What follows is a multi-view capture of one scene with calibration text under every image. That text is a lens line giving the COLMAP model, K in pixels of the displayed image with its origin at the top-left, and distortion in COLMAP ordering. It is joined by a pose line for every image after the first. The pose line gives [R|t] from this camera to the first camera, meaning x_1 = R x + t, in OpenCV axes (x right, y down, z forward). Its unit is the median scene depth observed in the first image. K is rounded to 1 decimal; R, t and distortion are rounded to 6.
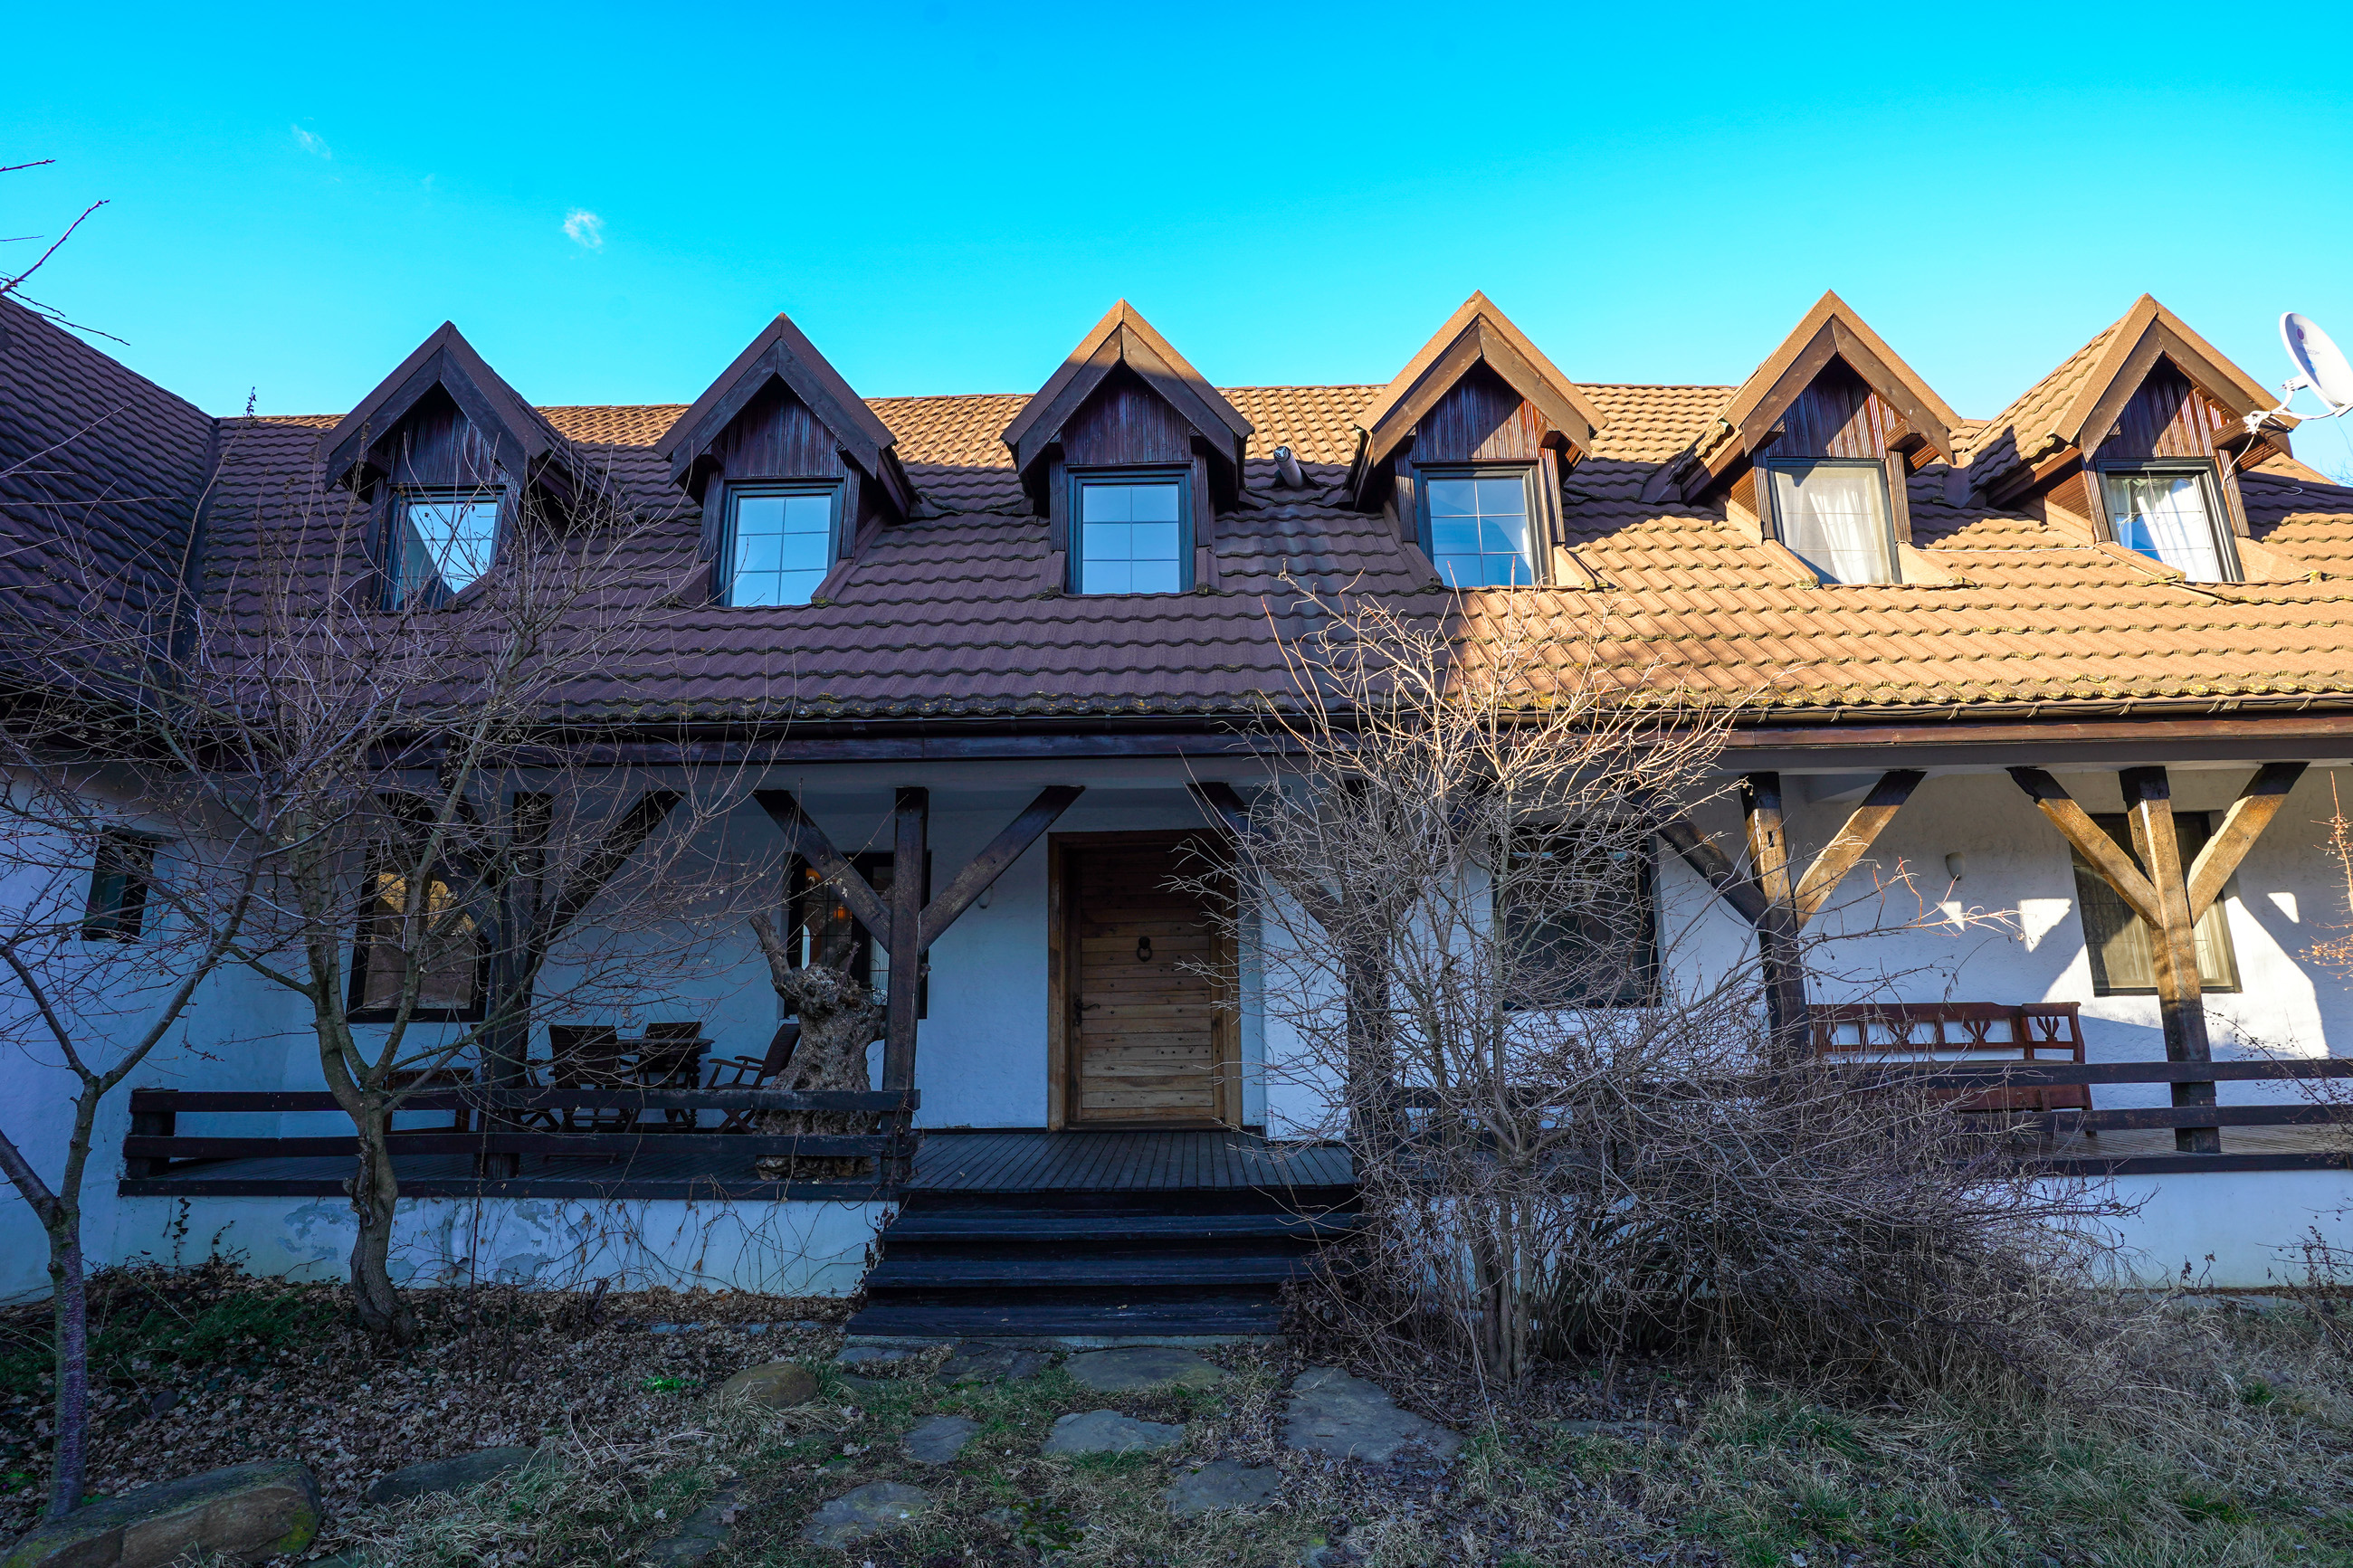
lens RADIAL K [[1076.1, 0, 1125.0], [0, 1076.1, 780.6], [0, 0, 1]] dist [-0.065550, 0.024047]
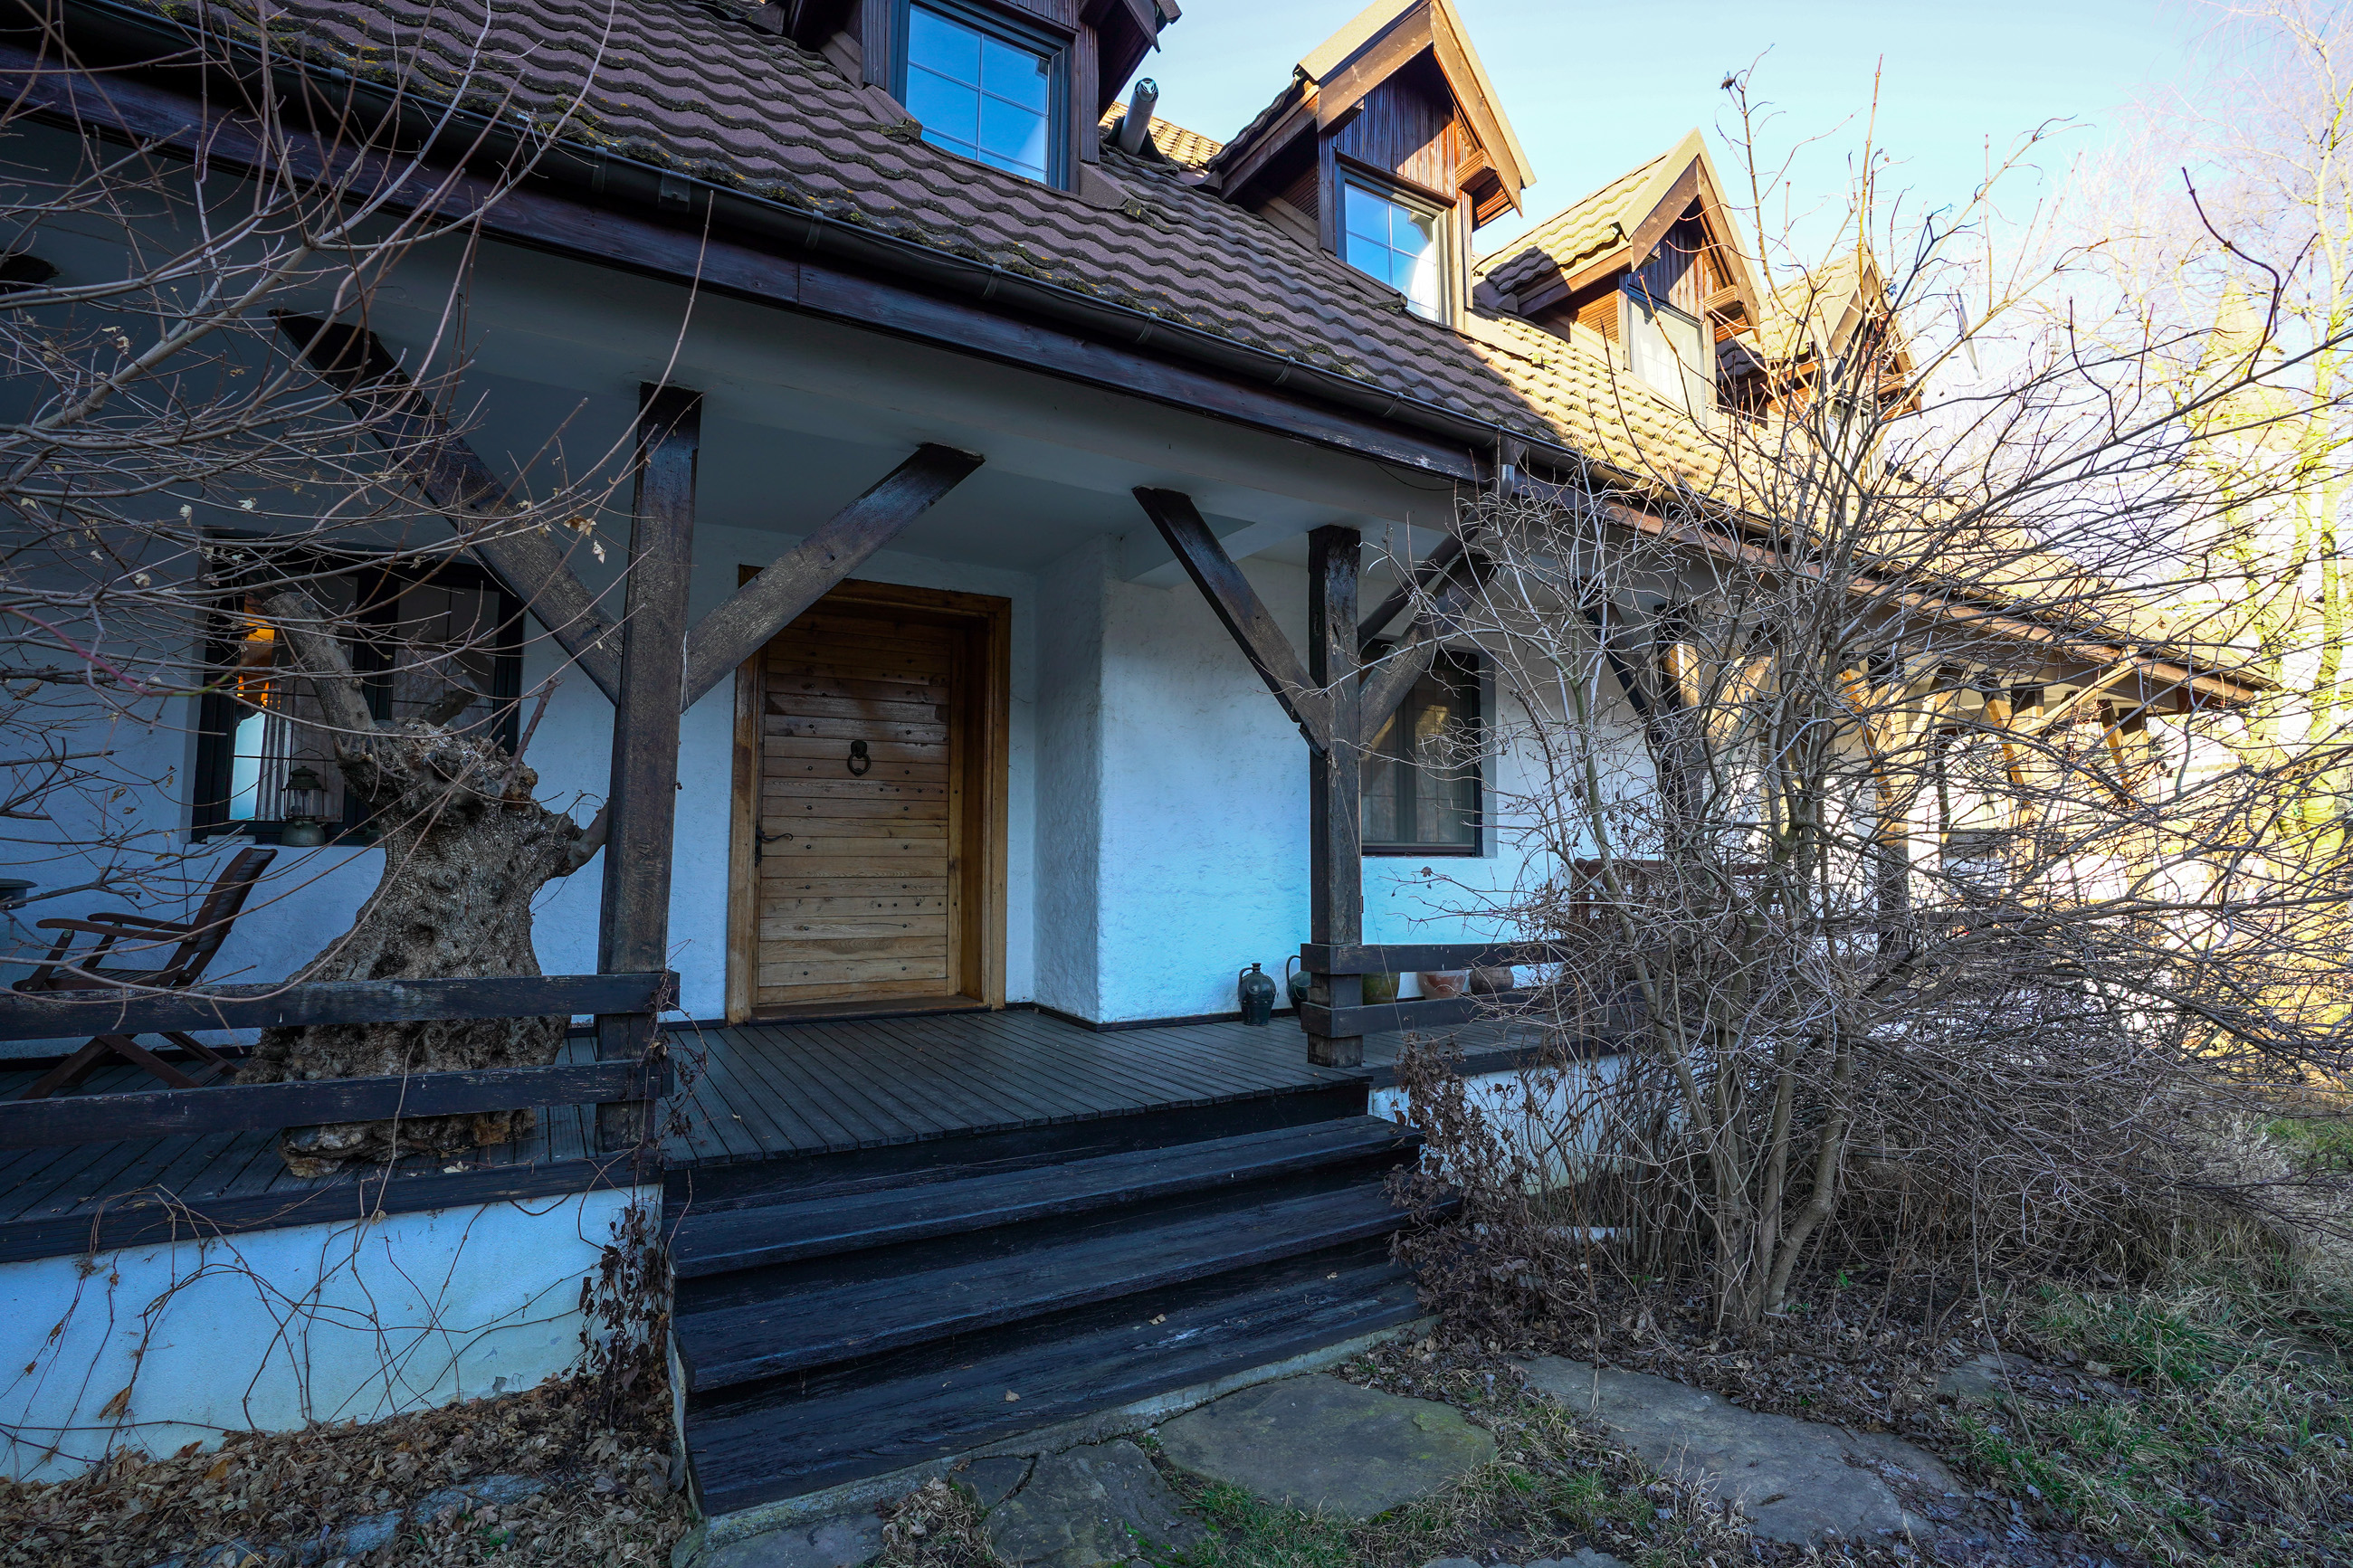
lens RADIAL K [[1076.1, 0, 1125.0], [0, 1076.1, 780.6], [0, 0, 1]] dist [-0.065550, 0.024047]
pose [[0.838856, 0.059454, 0.541096, -0.247333], [-0.125844, 0.988271, 0.086506, 0.106341], [-0.529607, -0.140660, 0.836500, 0.390955]]
